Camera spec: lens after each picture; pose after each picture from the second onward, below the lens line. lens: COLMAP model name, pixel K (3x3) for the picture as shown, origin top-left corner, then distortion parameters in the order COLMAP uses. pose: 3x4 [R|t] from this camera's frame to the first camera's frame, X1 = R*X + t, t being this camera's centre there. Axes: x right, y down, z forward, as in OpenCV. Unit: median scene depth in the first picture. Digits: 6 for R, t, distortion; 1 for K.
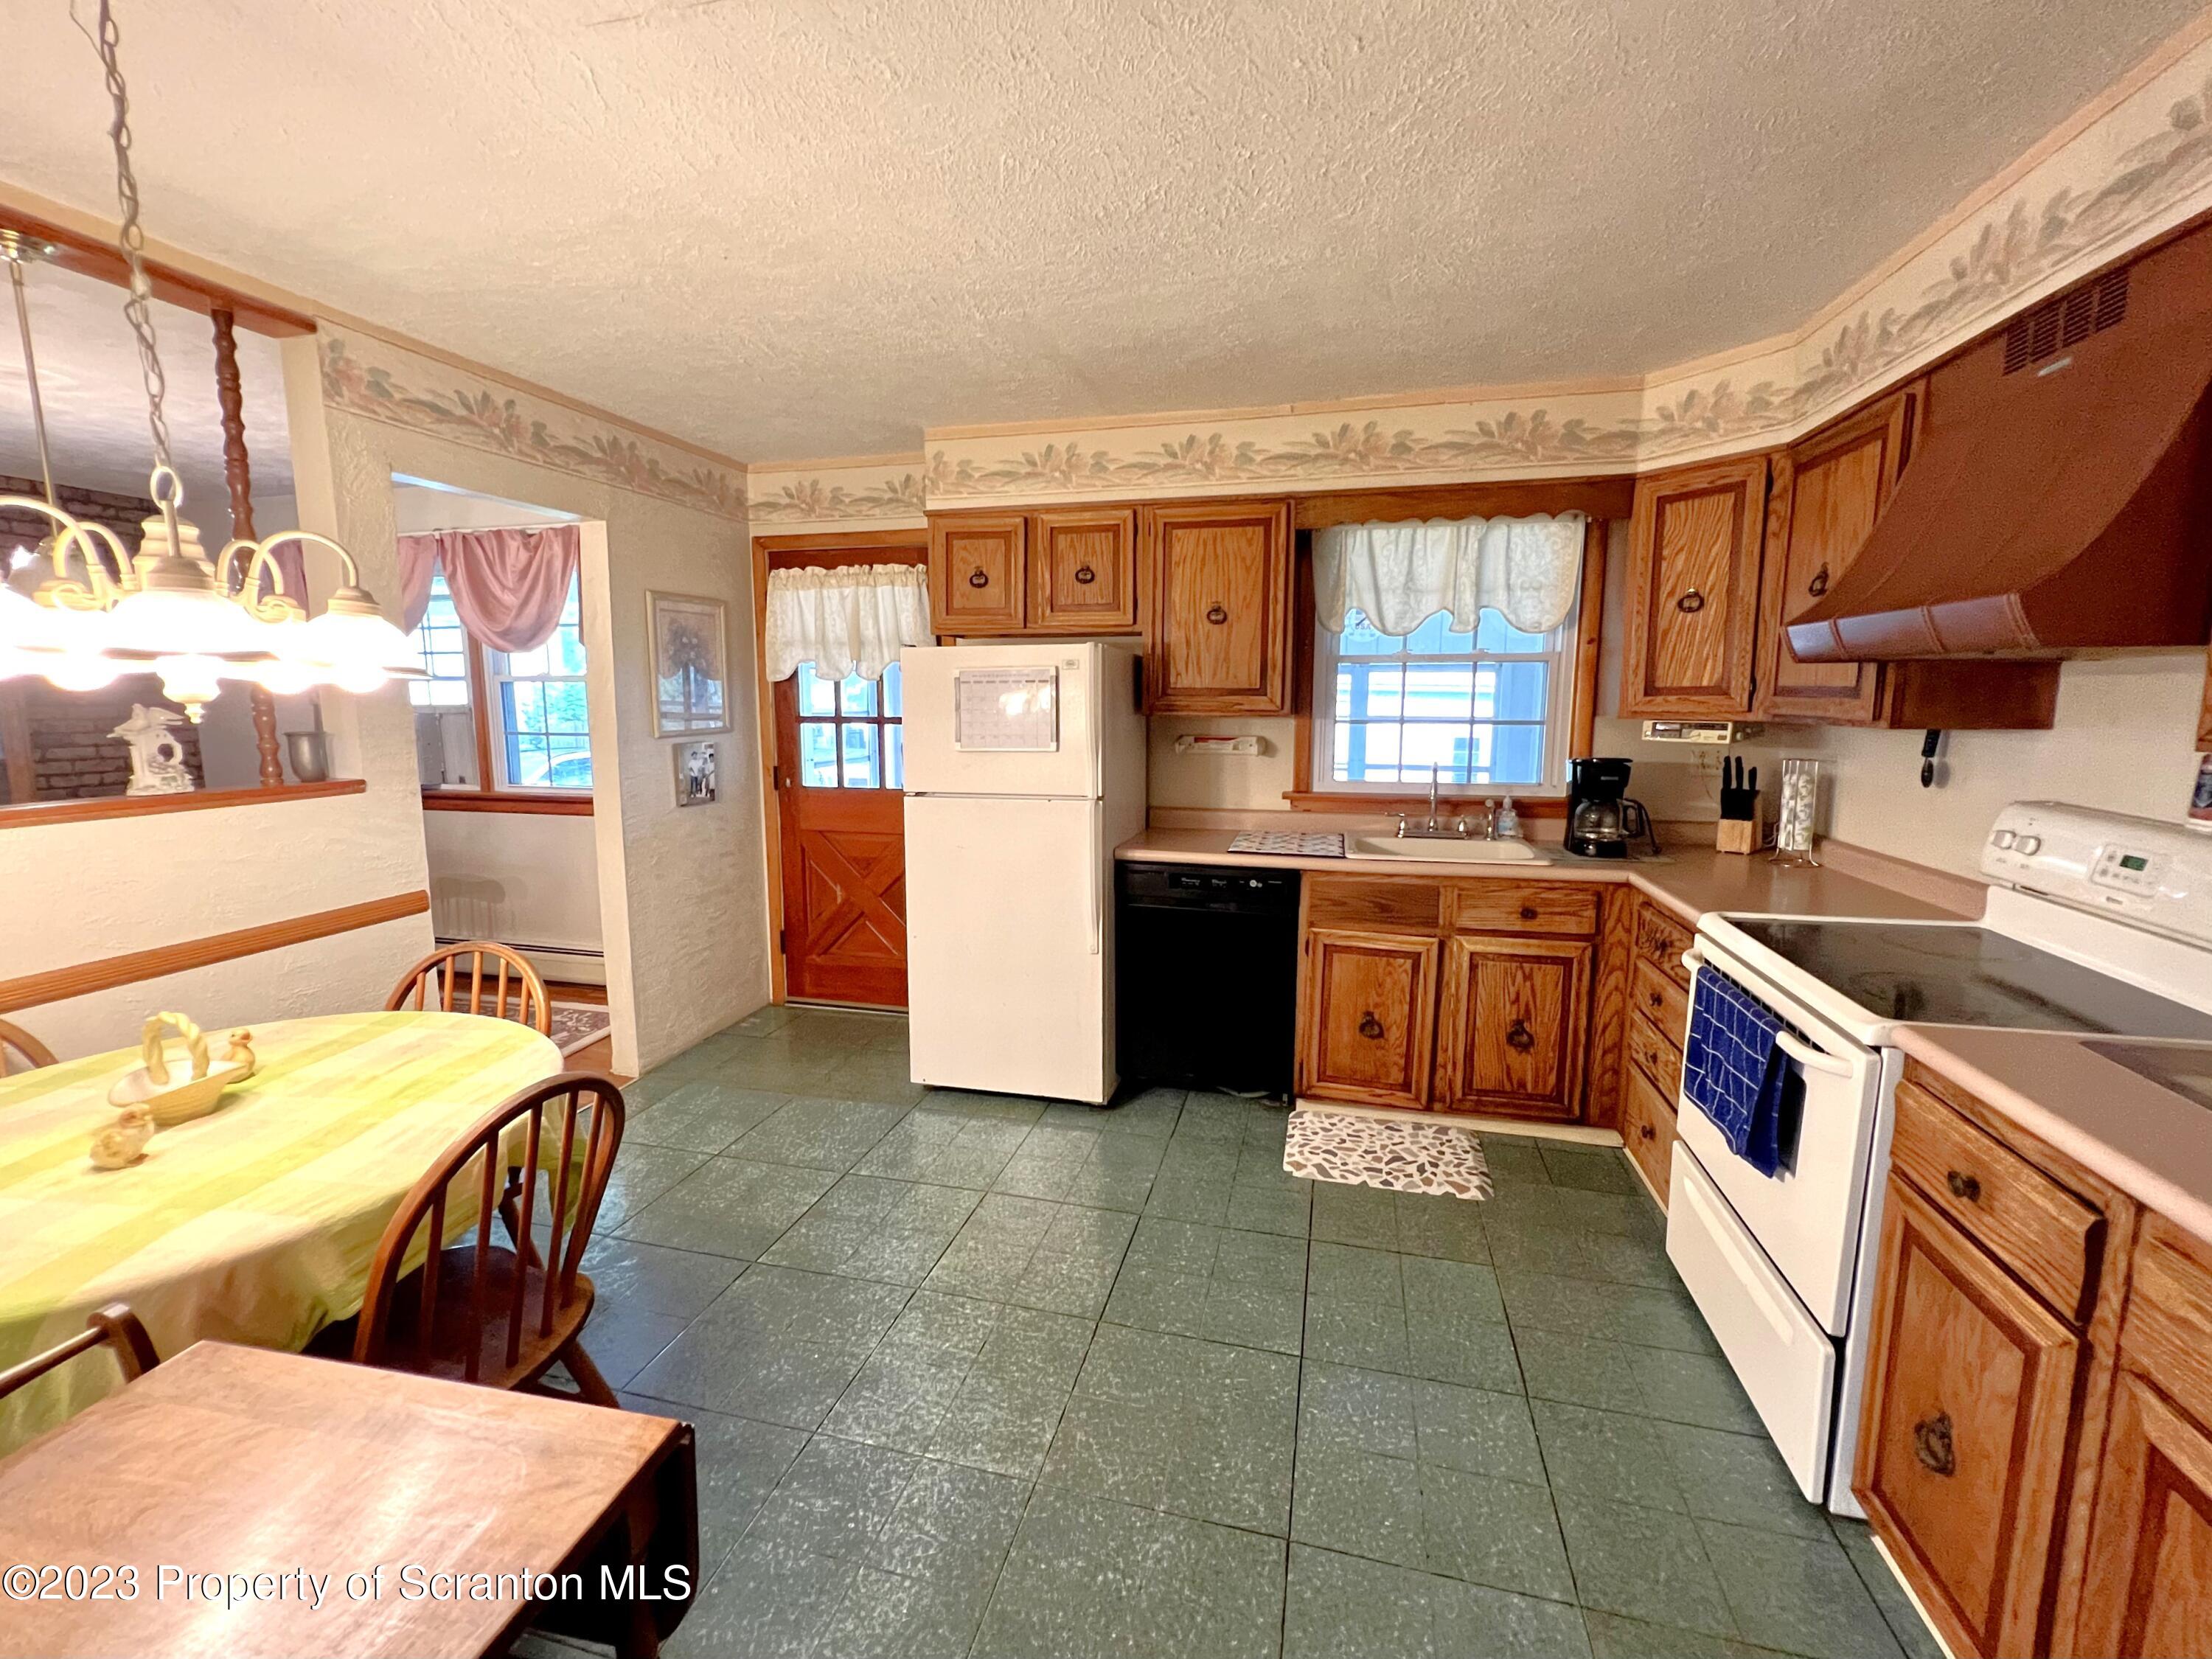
lens RADIAL K [[923.9, 0, 1106.0], [0, 923.9, 829.5], [0, 0, 1]] dist [0.002061, -0.009600]
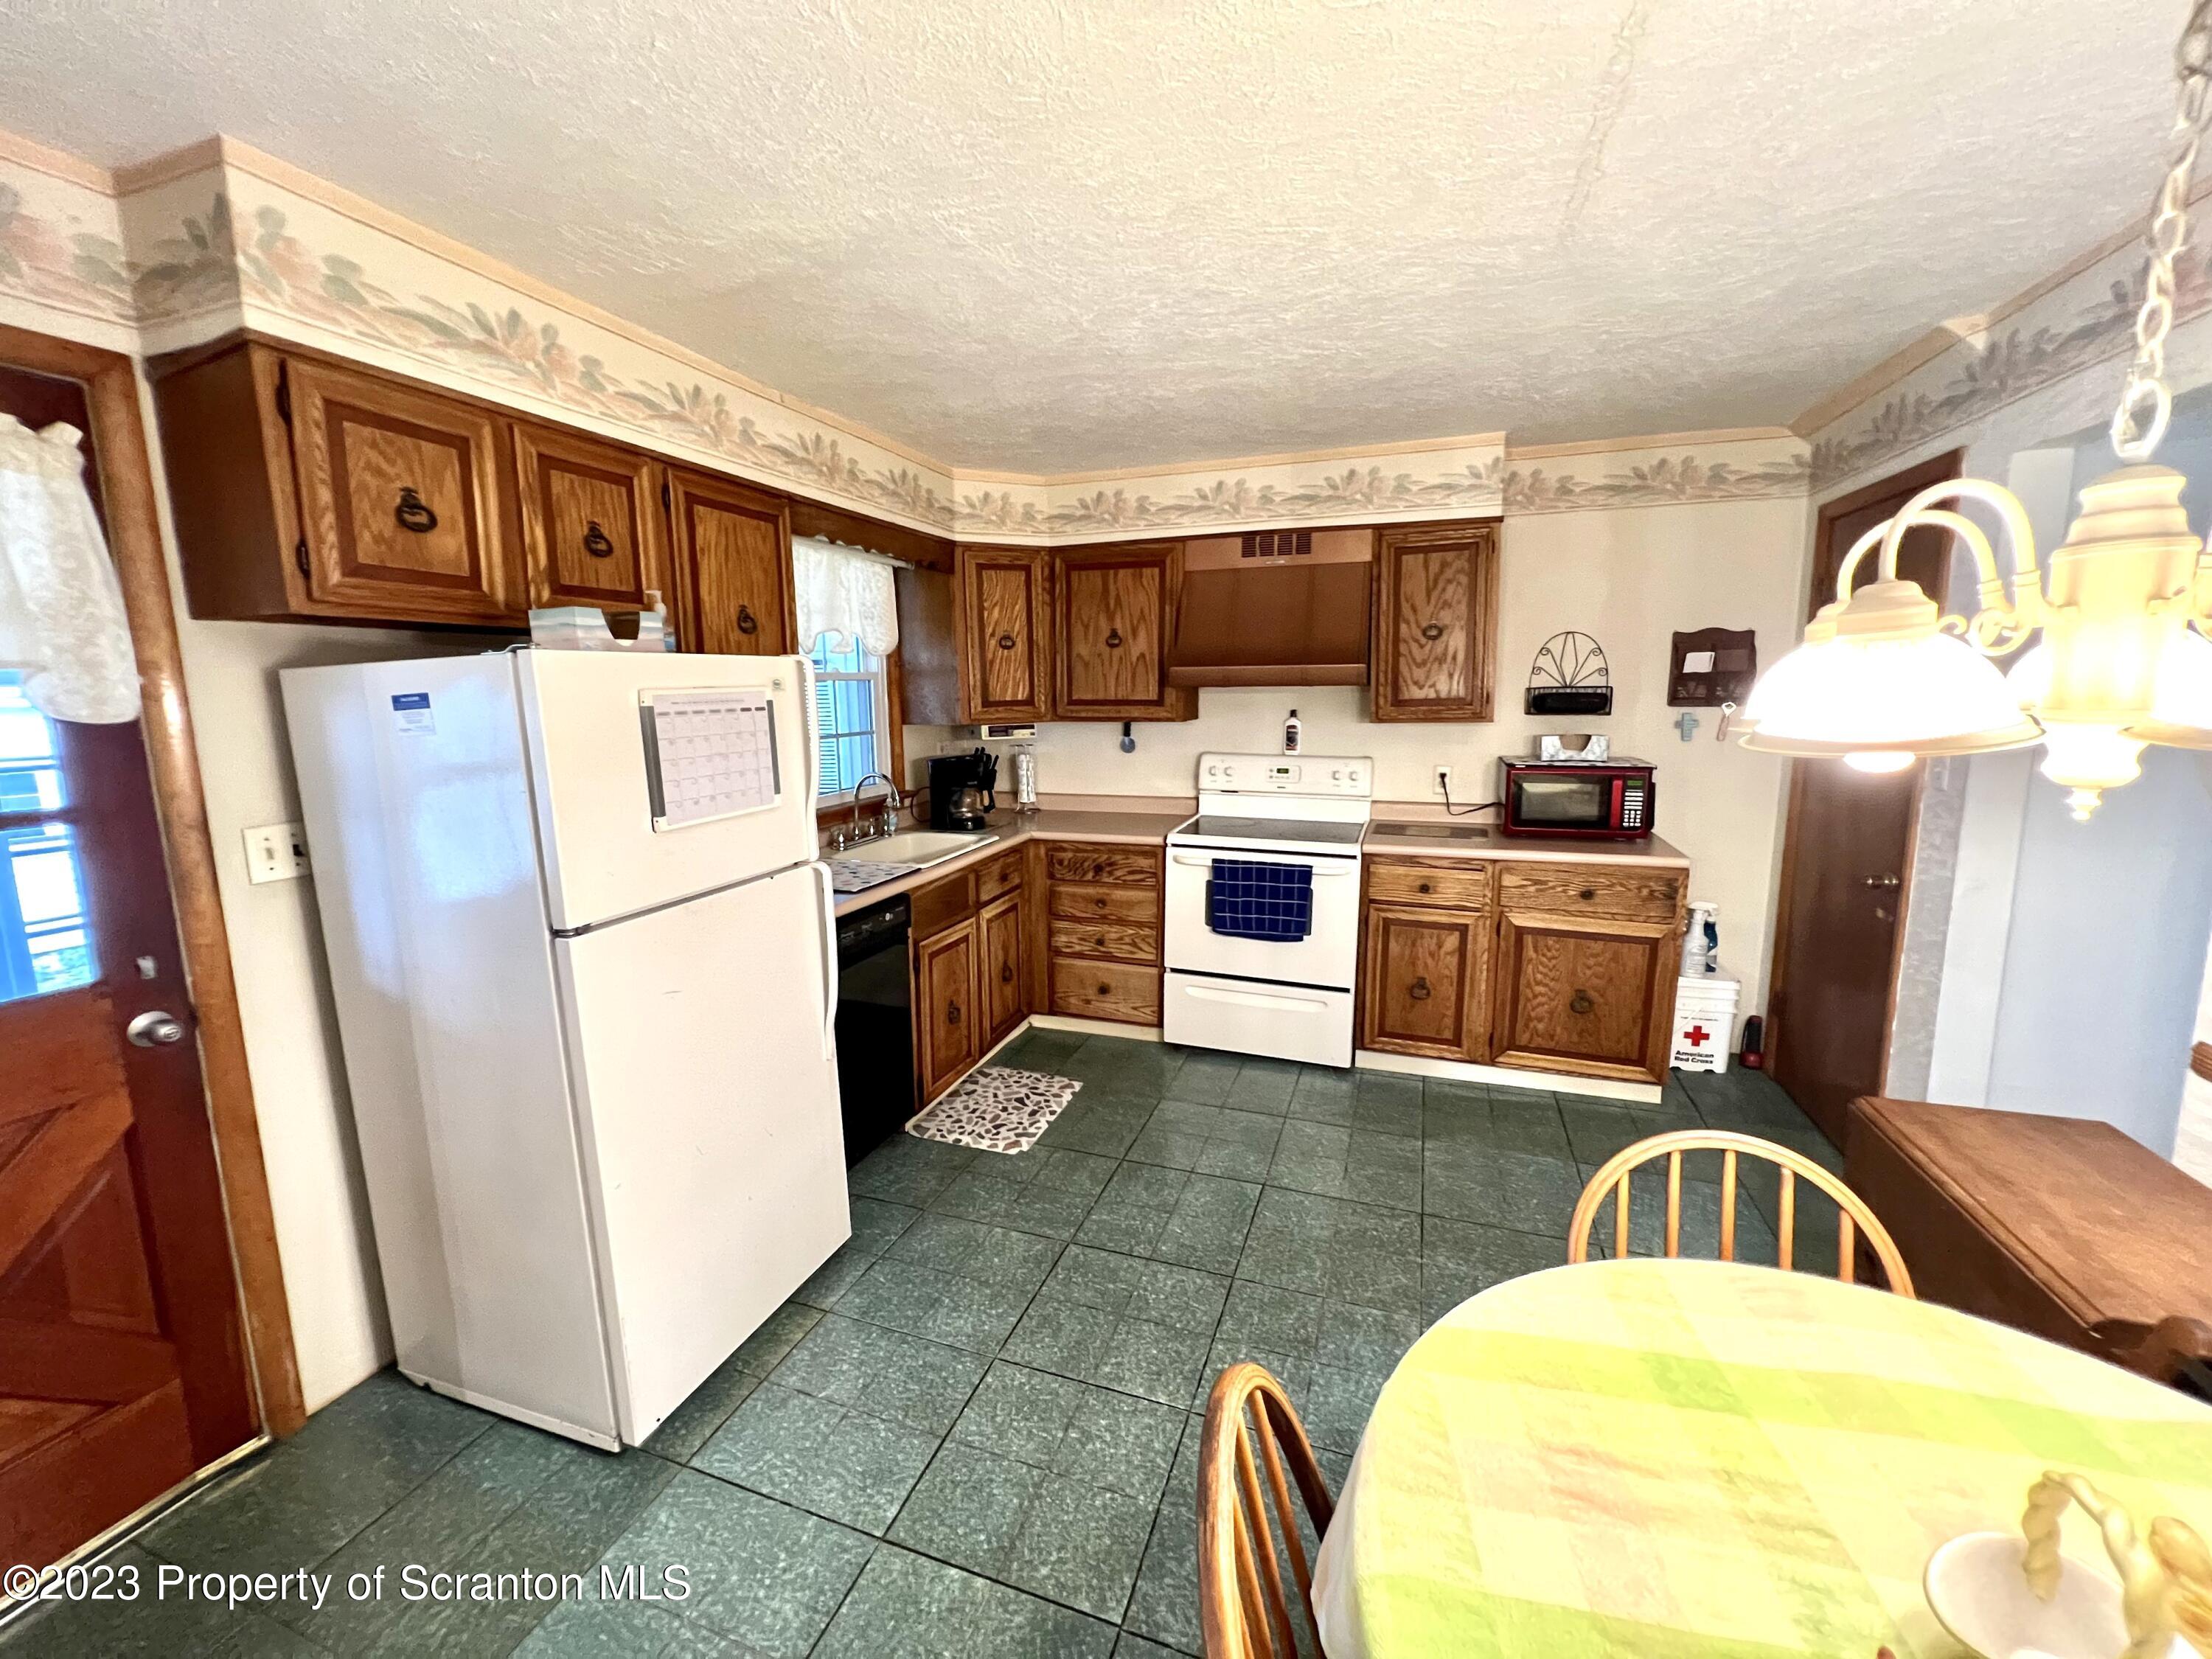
lens RADIAL K [[891.5, 0, 1104.5], [0, 891.5, 824.1], [0, 0, 1]] dist [-0.001270, -0.000215]
pose [[0.085245, -0.156250, 0.984032, -0.732327], [0.153853, 0.977846, 0.141940, -0.134790], [-0.984410, 0.139297, 0.107396, 0.701765]]
